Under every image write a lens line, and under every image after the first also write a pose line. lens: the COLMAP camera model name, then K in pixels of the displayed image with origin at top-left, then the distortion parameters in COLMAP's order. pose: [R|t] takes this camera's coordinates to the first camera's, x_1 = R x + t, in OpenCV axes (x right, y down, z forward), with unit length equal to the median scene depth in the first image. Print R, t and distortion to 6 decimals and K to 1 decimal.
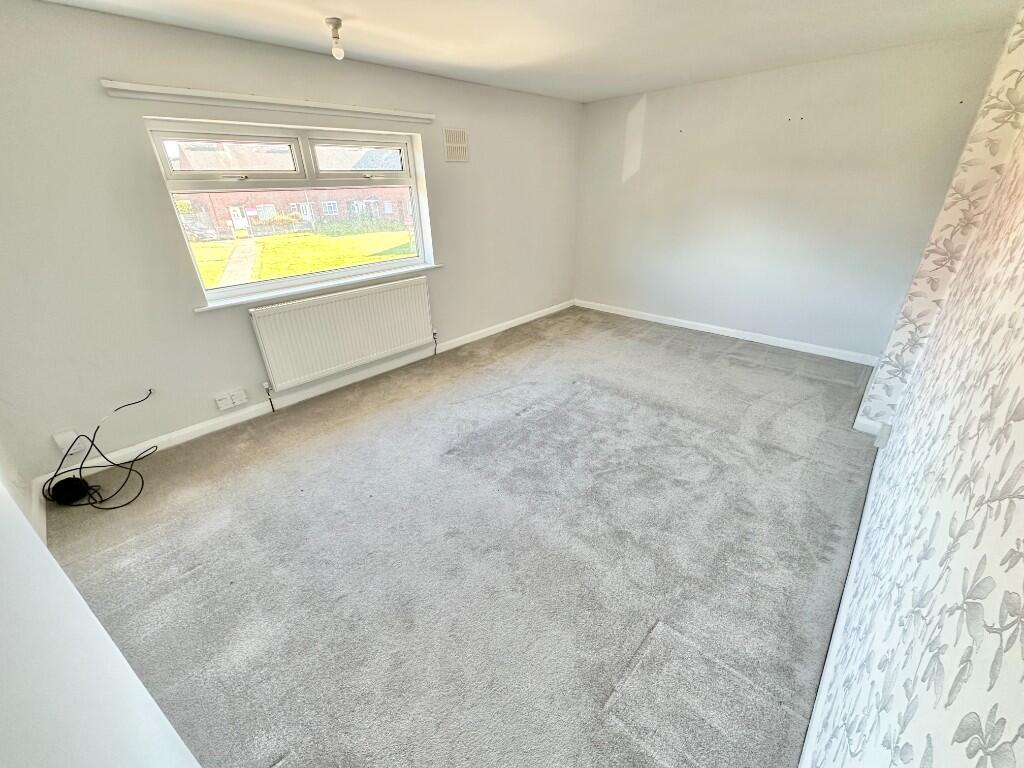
lens RADIAL K [[407.0, 0, 511.1], [0, 407.0, 378.6], [0, 0, 1]] dist [-0.003894, 0.000167]
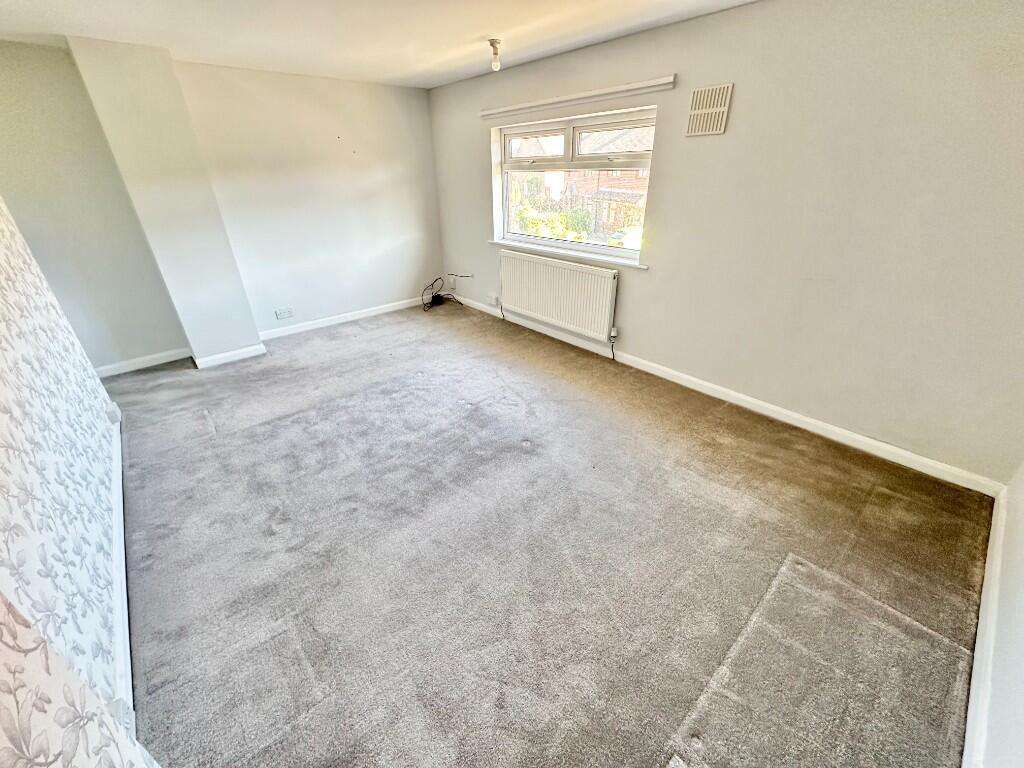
lens RADIAL K [[407.0, 0, 514.0], [0, 407.0, 387.0], [0, 0, 1]] dist [-0.003894, 0.000167]
pose [[-0.082689, 0.496932, -0.863841, 0.804749], [-0.409773, 0.773189, 0.484008, -0.447096], [0.908432, 0.394001, 0.139696, 0.856436]]
